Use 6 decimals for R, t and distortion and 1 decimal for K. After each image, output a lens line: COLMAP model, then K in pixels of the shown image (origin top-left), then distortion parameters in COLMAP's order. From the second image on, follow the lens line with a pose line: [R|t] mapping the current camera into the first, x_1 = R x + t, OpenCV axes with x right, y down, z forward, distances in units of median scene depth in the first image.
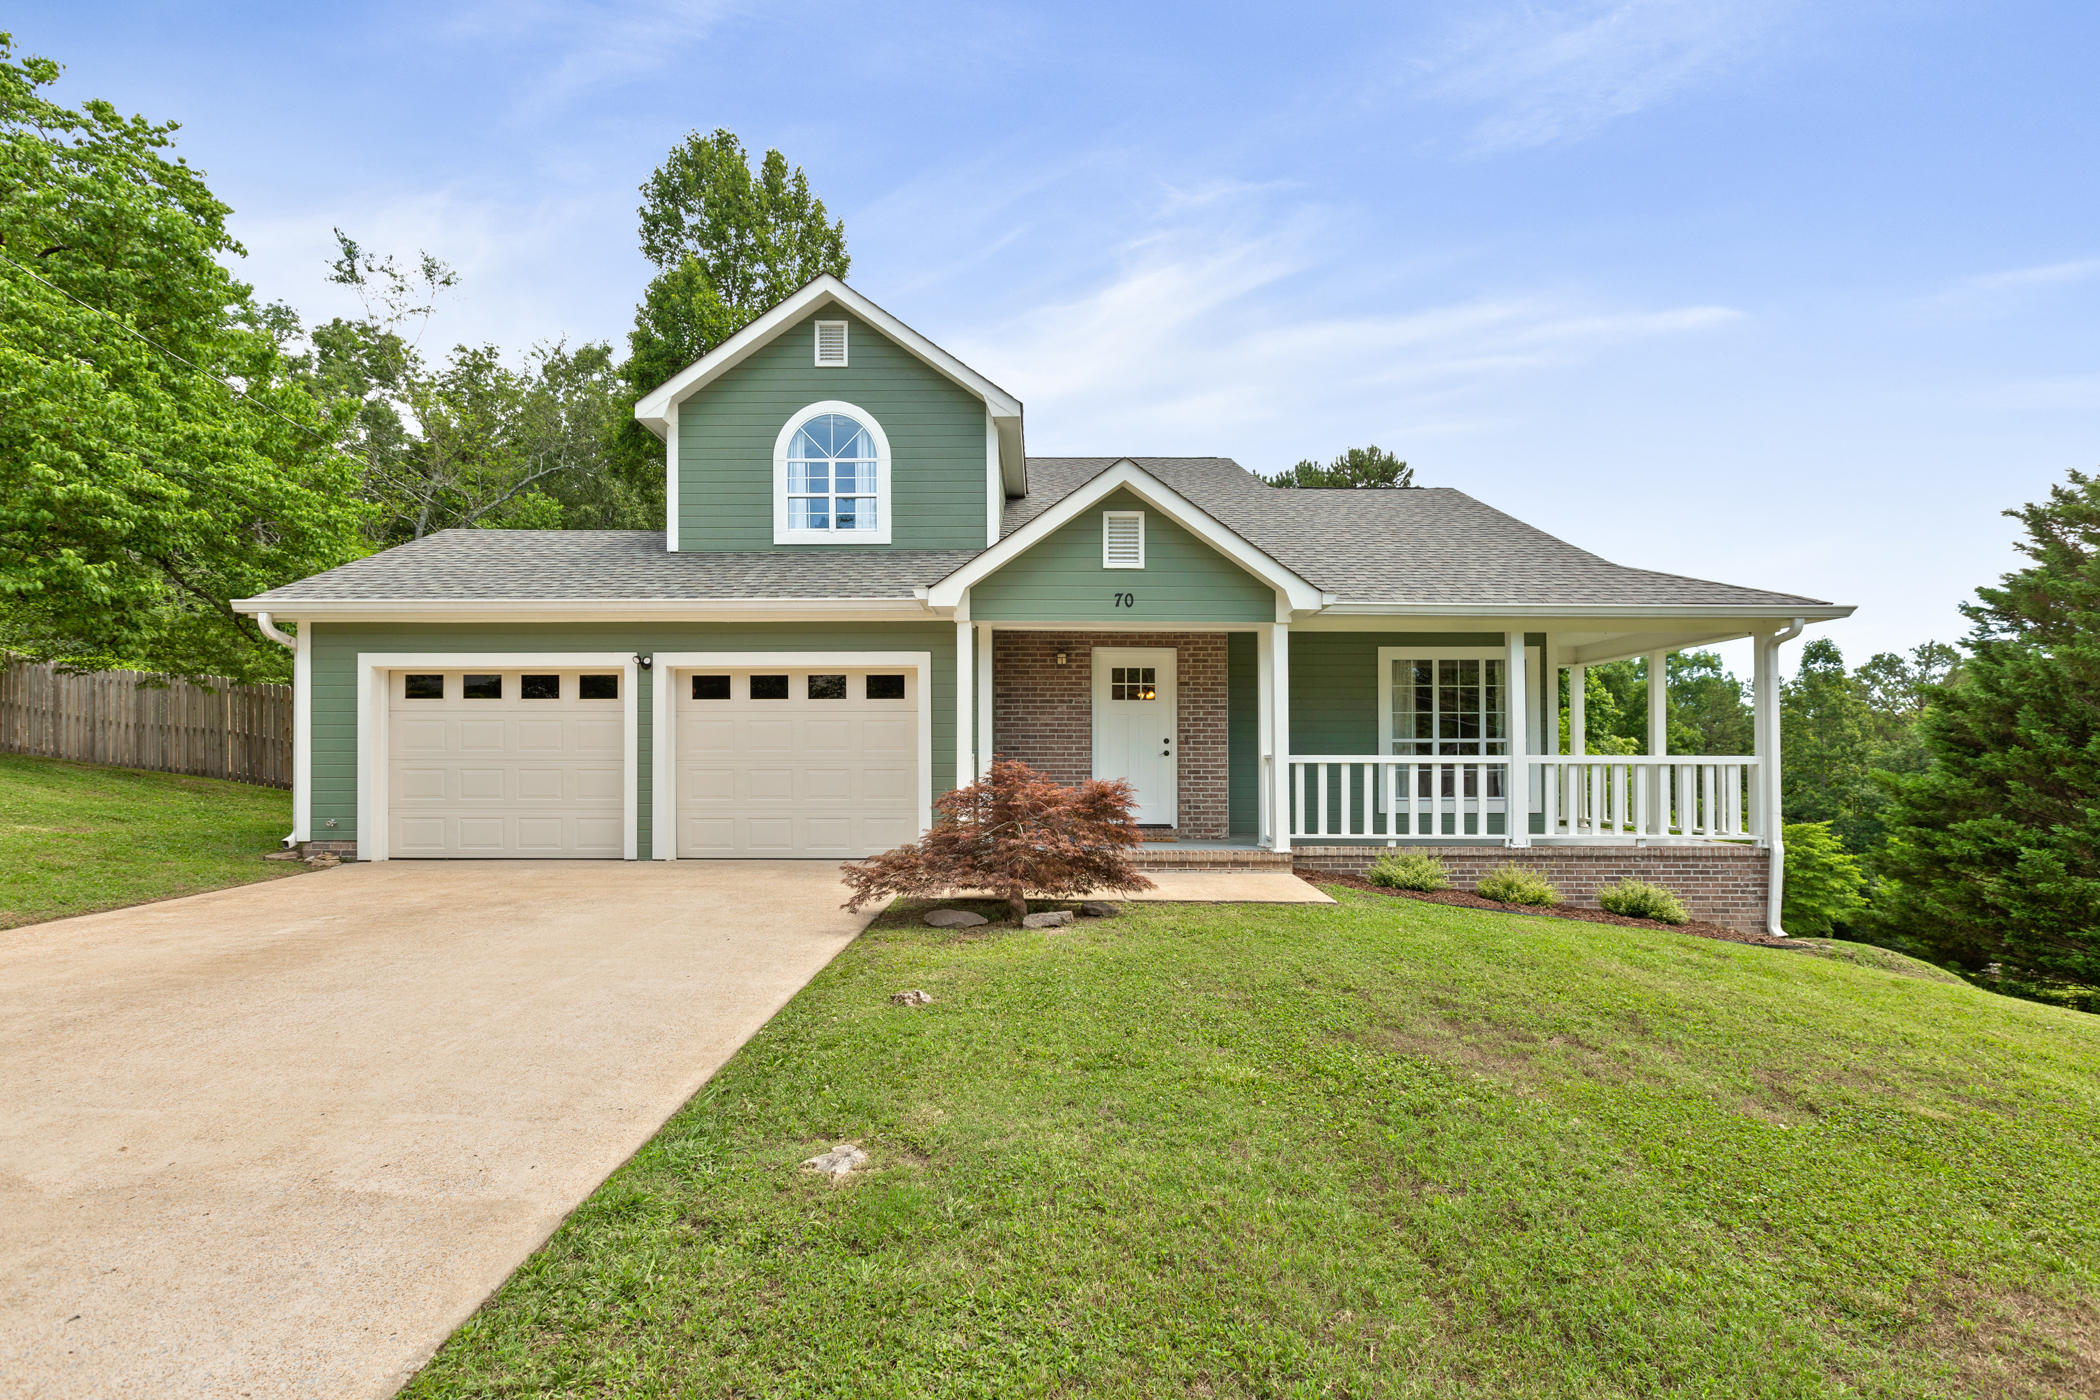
lens RADIAL K [[956.5, 0, 1050.0], [0, 956.5, 700.0], [0, 0, 1]] dist [-0.001450, -0.000098]
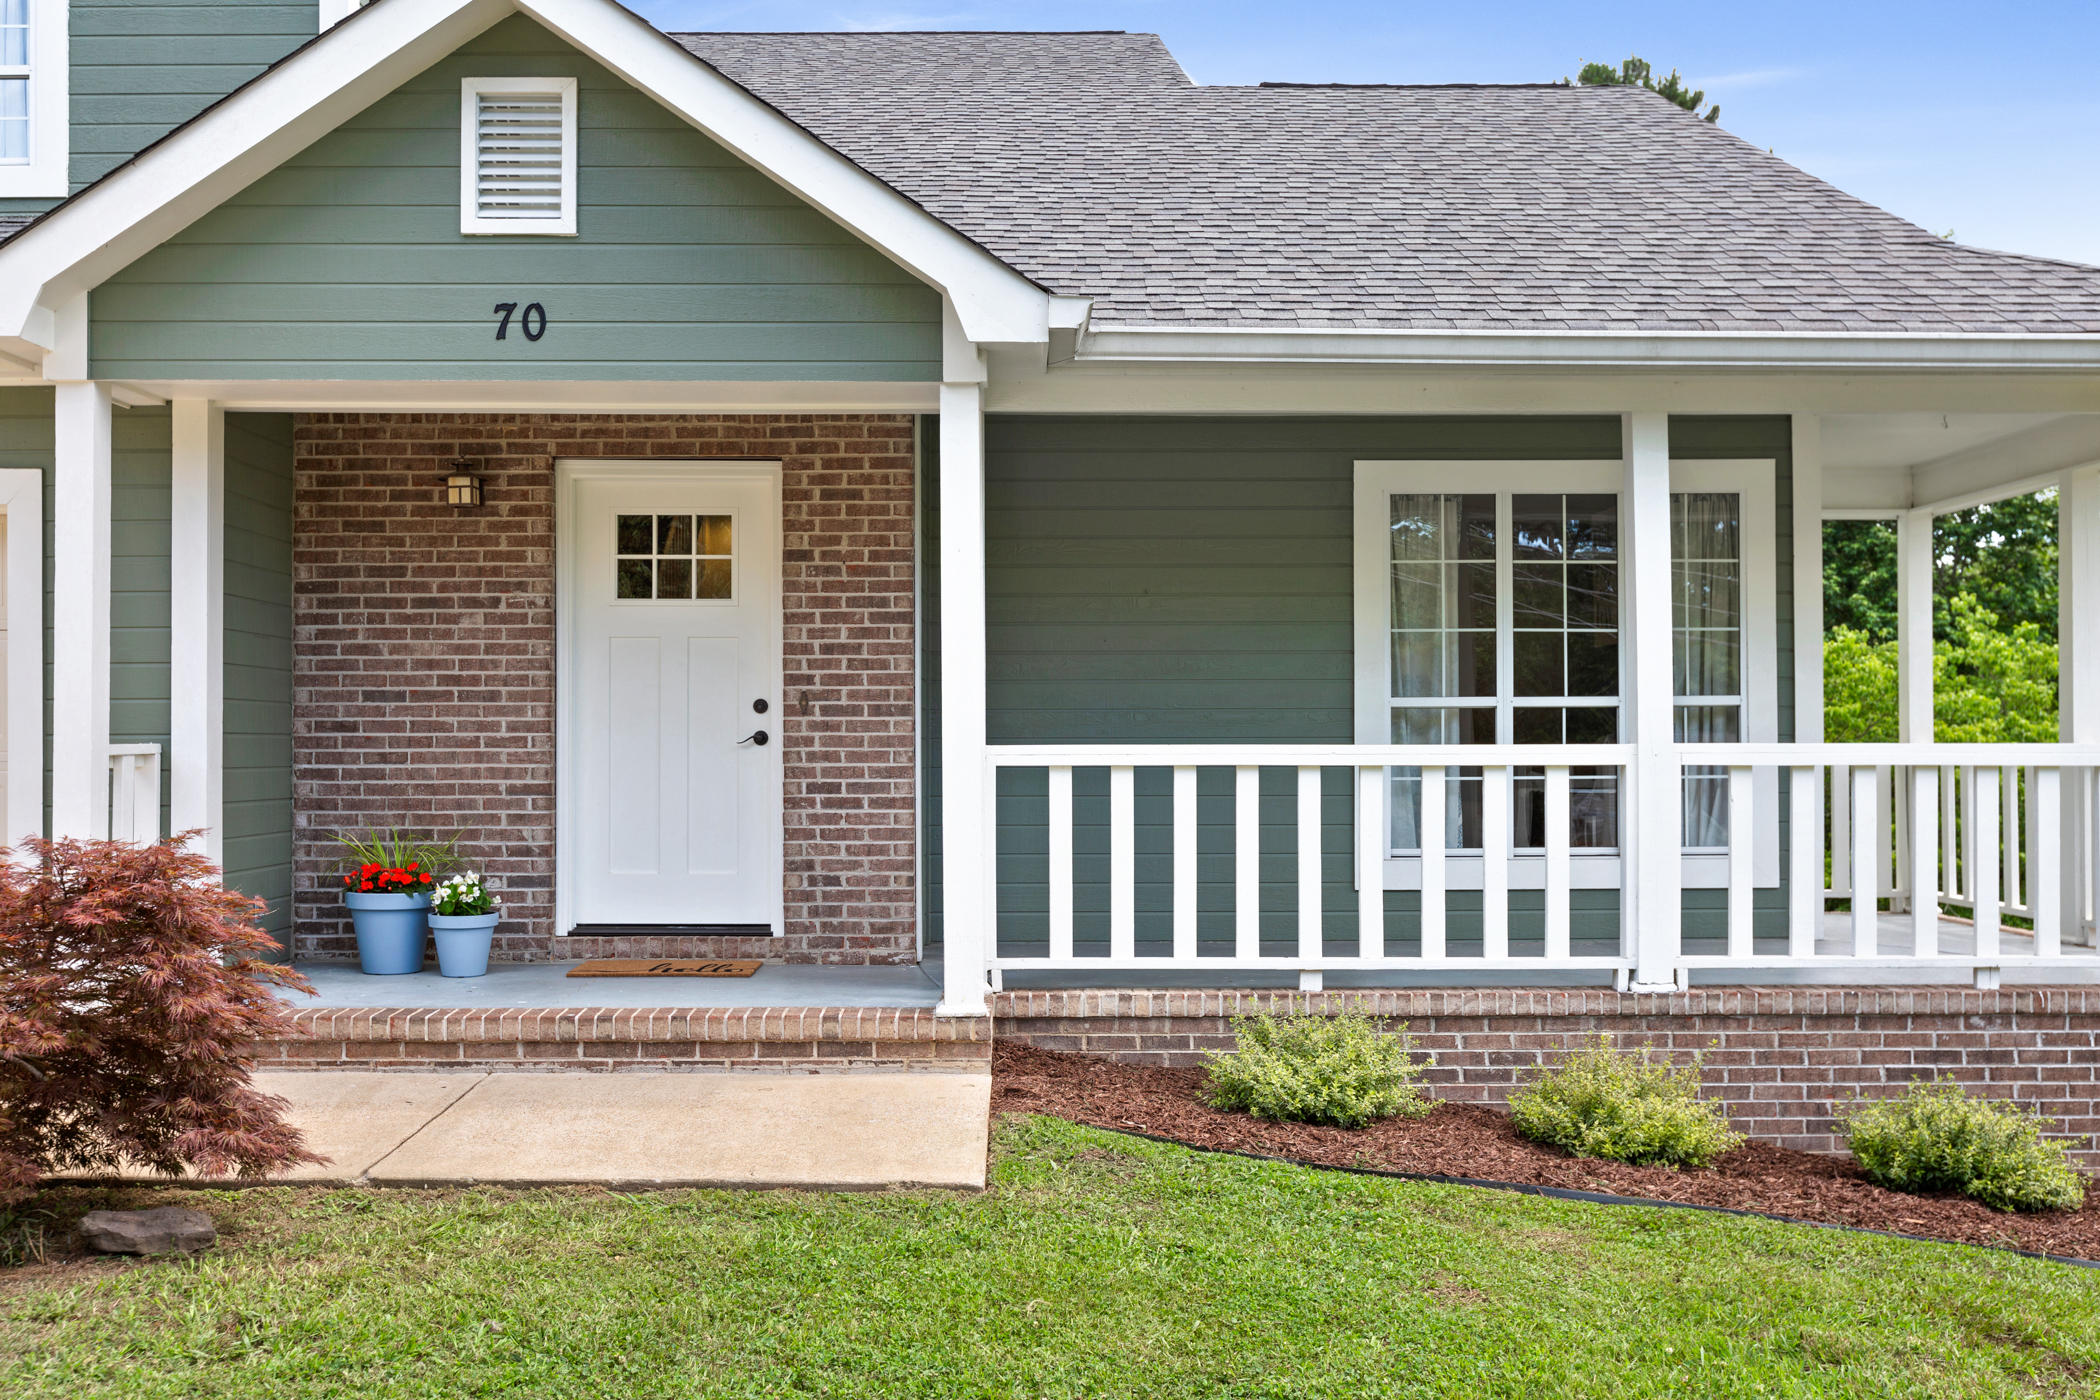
lens RADIAL K [[1955.0, 0, 1049.3], [0, 1955.0, 599.7], [0, 0, 1]] dist [-0.008467, -0.005171]
pose [[0.999979, -0.002970, -0.005767, 0.260171], [0.002944, 0.999985, -0.004548, 0.004758], [0.005780, 0.004531, 0.999973, 0.239192]]
